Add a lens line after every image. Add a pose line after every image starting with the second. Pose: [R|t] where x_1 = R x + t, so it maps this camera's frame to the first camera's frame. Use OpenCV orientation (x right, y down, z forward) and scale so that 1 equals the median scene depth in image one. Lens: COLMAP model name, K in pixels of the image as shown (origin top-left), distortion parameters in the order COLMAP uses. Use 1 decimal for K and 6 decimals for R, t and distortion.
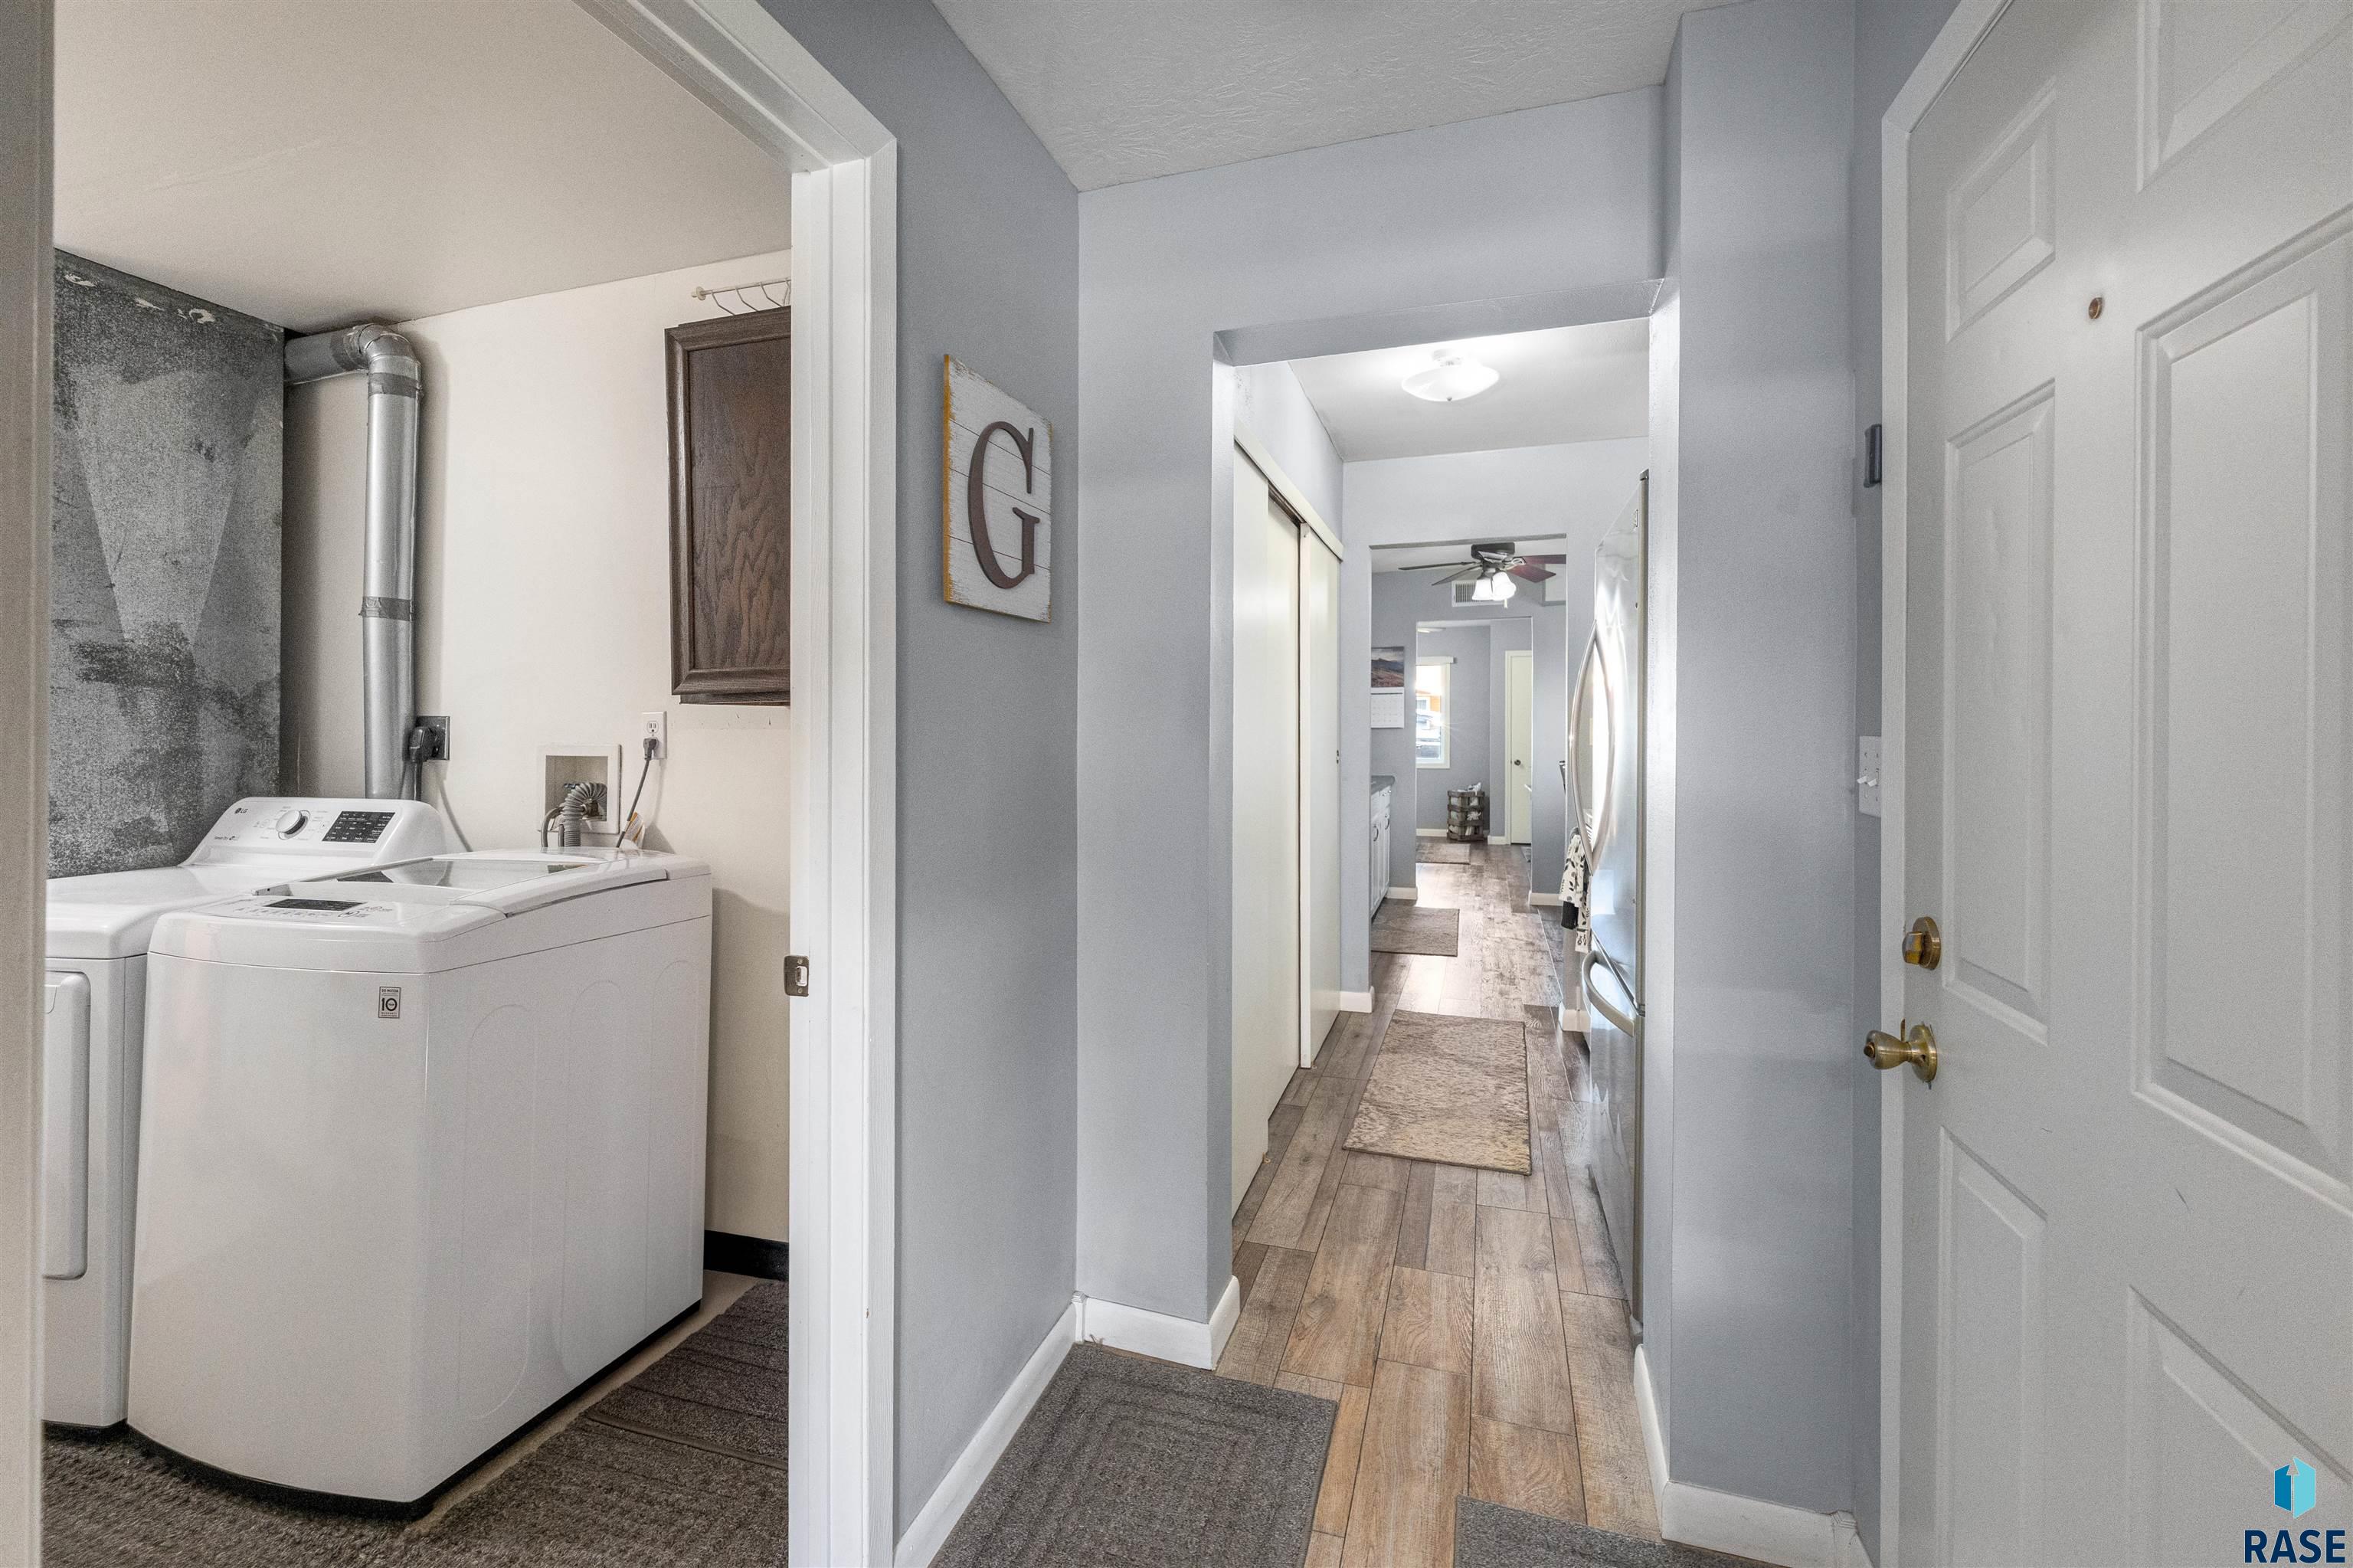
lens RADIAL K [[982.9, 0, 1179.1], [0, 982.9, 725.4], [0, 0, 1]] dist [0.000259, 0.000014]
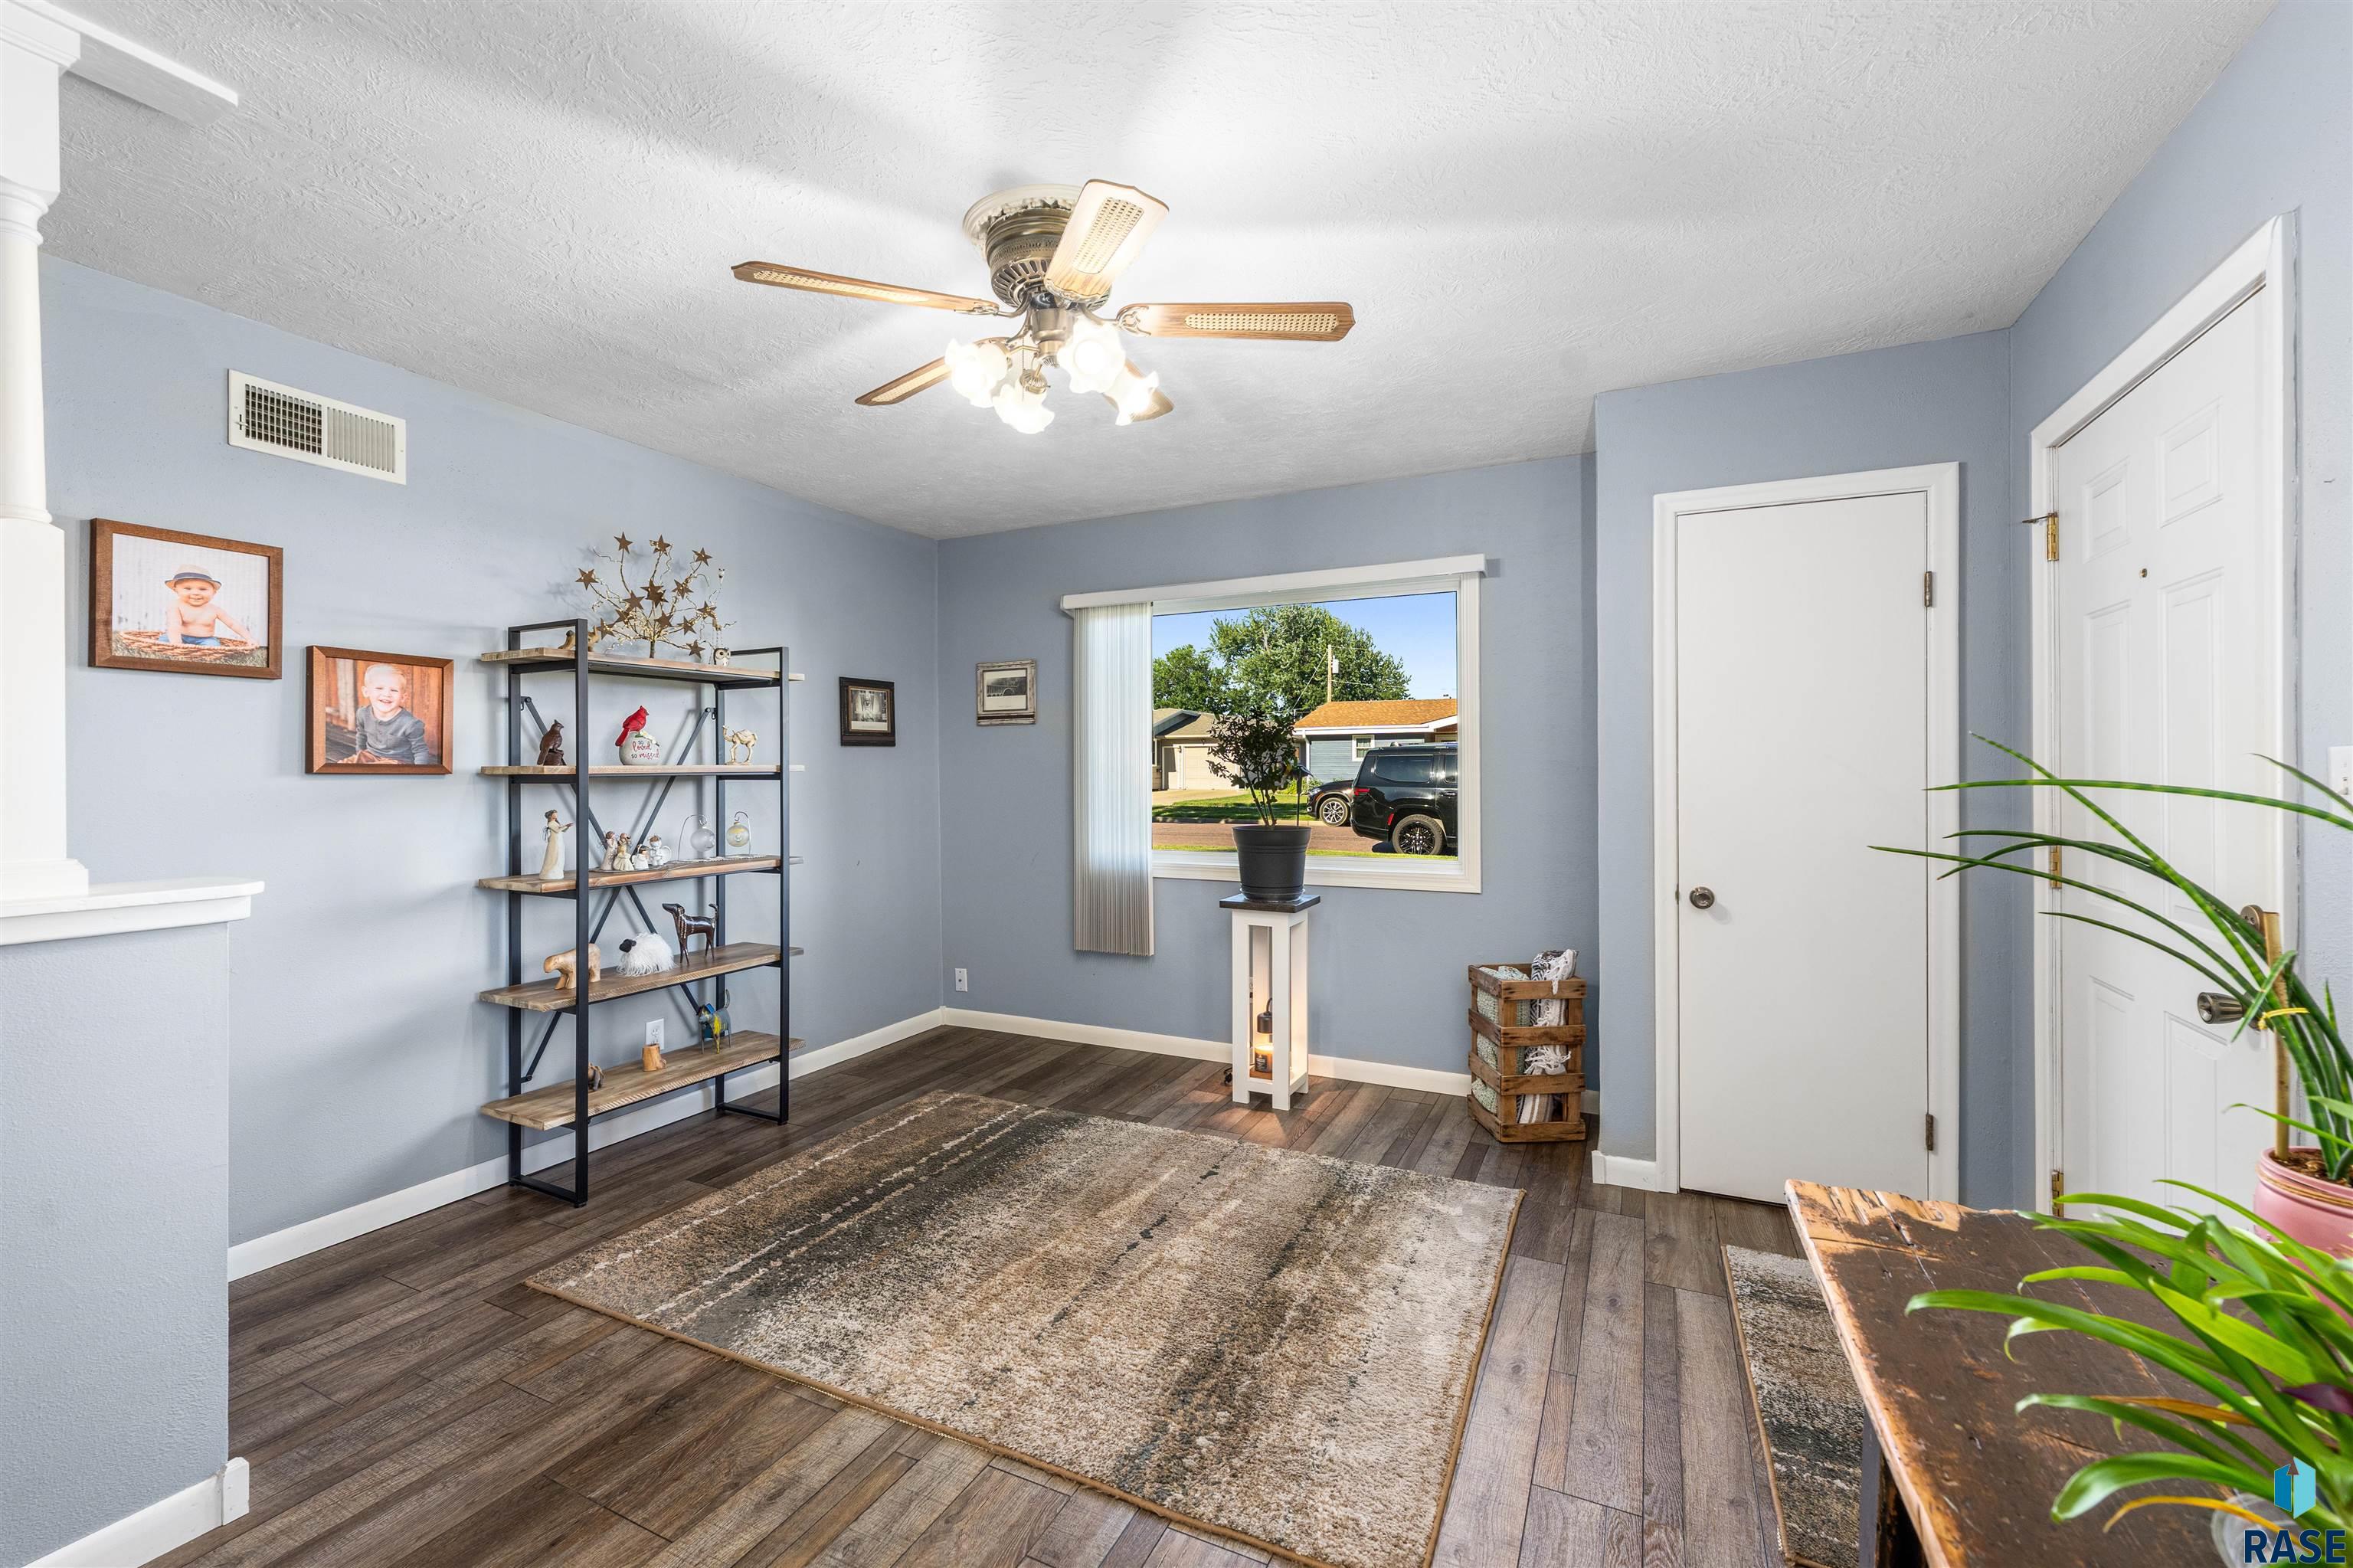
lens RADIAL K [[982.9, 0, 1173.3], [0, 982.9, 780.1], [0, 0, 1]] dist [0.000259, 0.000014]
pose [[0.991857, -0.004550, -0.127278, 0.222307], [0.004634, 0.999989, 0.000363, 0.003212], [0.127275, -0.000950, 0.991867, 0.677214]]
